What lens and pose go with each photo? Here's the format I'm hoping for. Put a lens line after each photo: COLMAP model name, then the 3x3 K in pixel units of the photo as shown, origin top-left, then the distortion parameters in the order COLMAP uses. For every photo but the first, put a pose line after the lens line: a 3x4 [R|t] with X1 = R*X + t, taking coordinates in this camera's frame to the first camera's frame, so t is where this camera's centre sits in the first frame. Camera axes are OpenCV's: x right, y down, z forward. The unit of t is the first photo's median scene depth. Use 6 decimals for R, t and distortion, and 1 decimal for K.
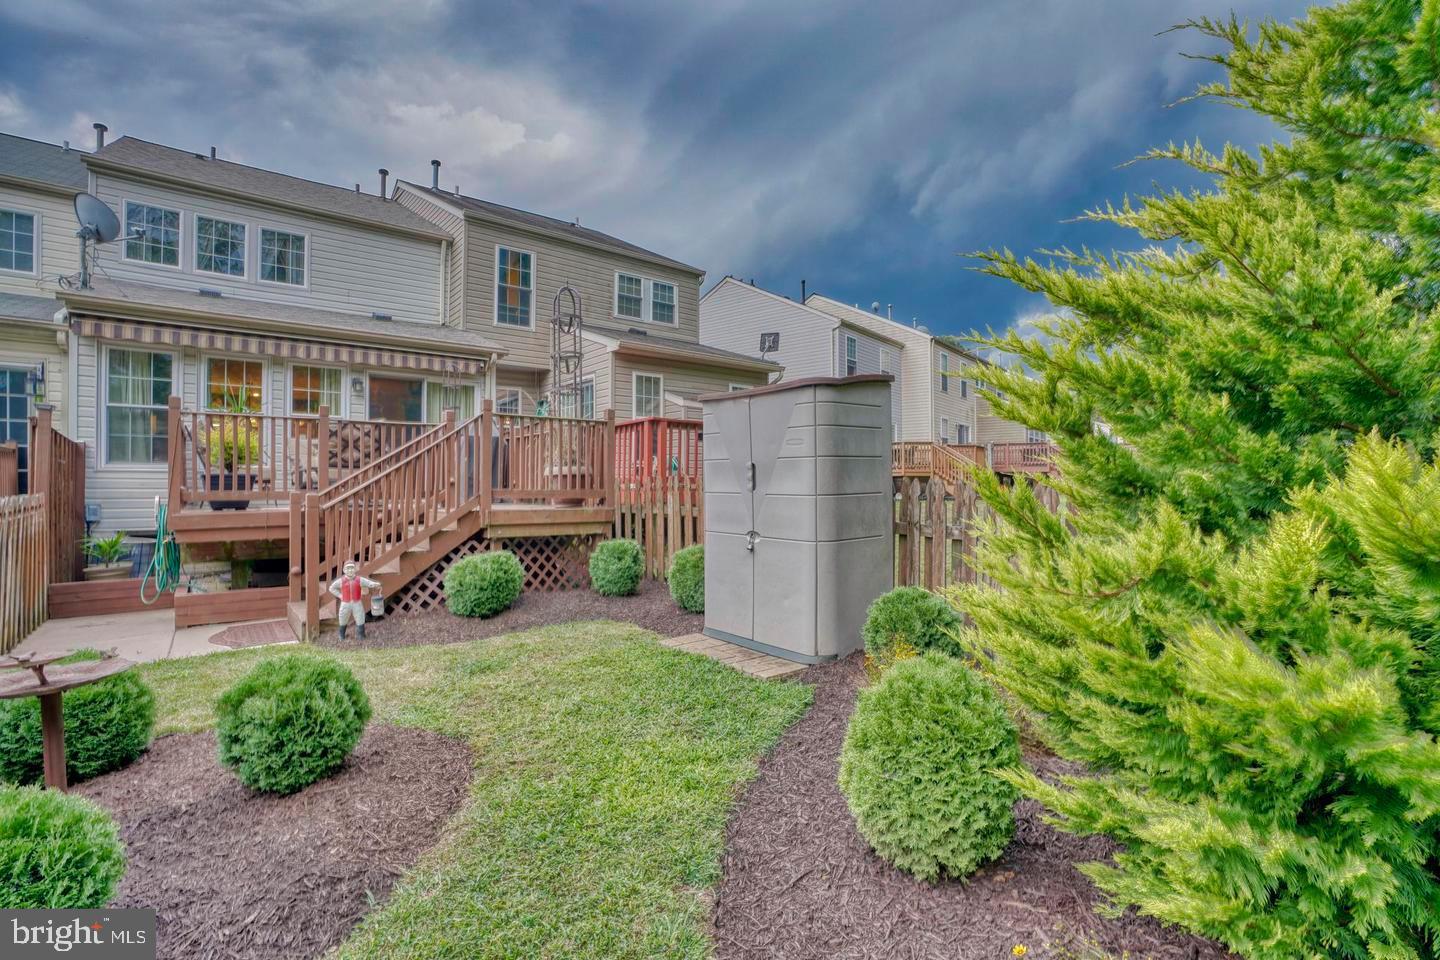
lens RADIAL K [[664.0, 0, 710.3], [0, 664.0, 484.6], [0, 0, 1]] dist [-0.073880, 0.030576]
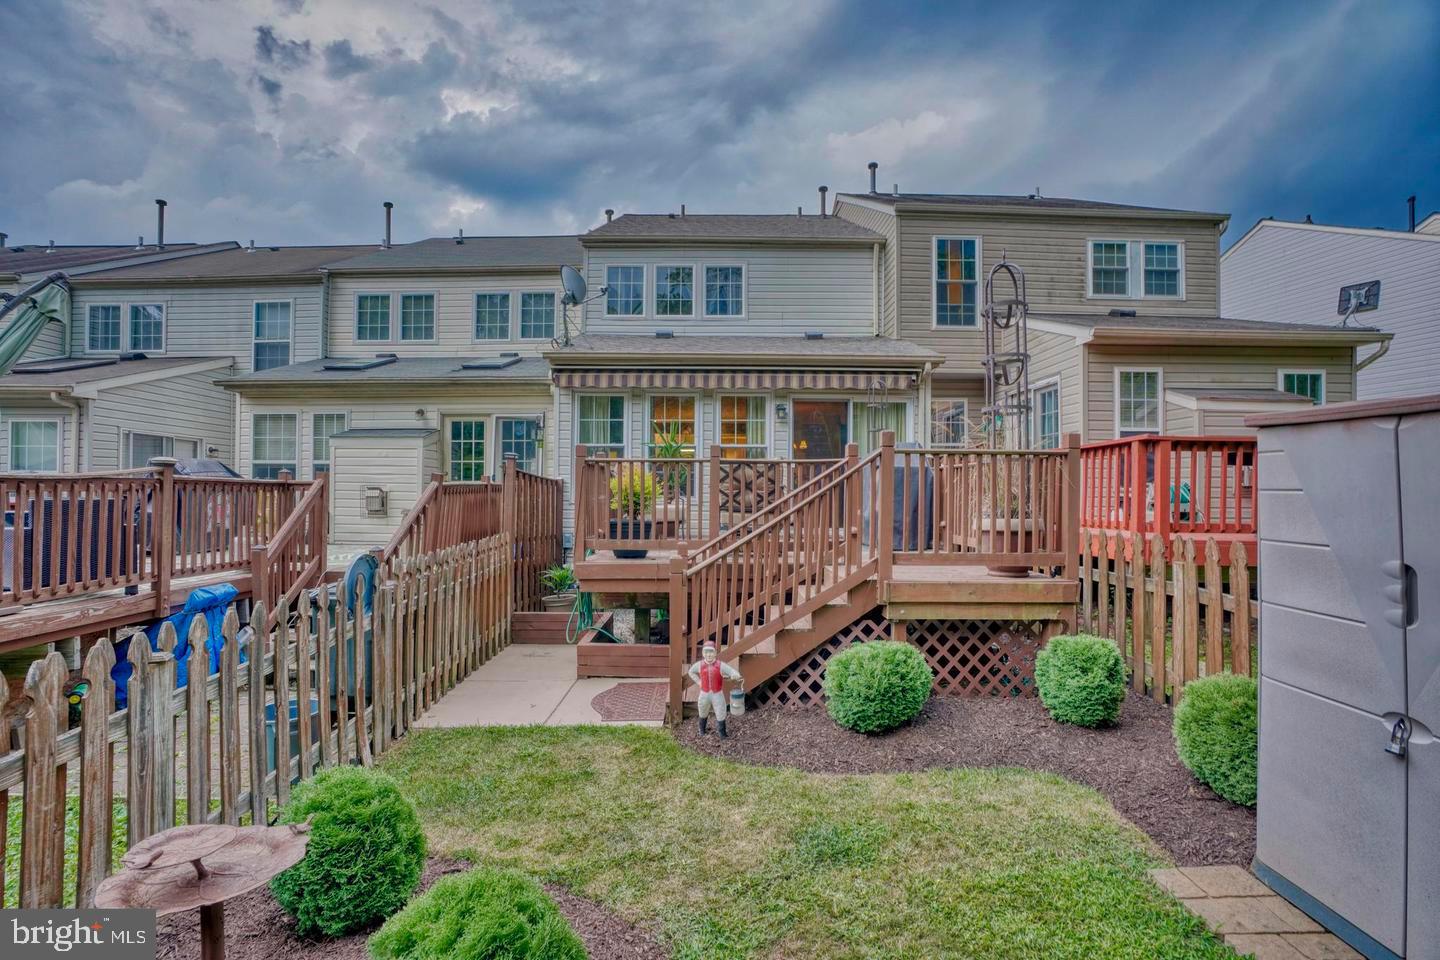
lens RADIAL K [[664.0, 0, 710.3], [0, 664.0, 484.6], [0, 0, 1]] dist [-0.073880, 0.030576]
pose [[0.776670, 0.000354, -0.629908, -0.015990], [-0.005003, 0.999972, -0.005606, -0.042115], [0.629888, 0.007505, 0.776650, 0.193058]]
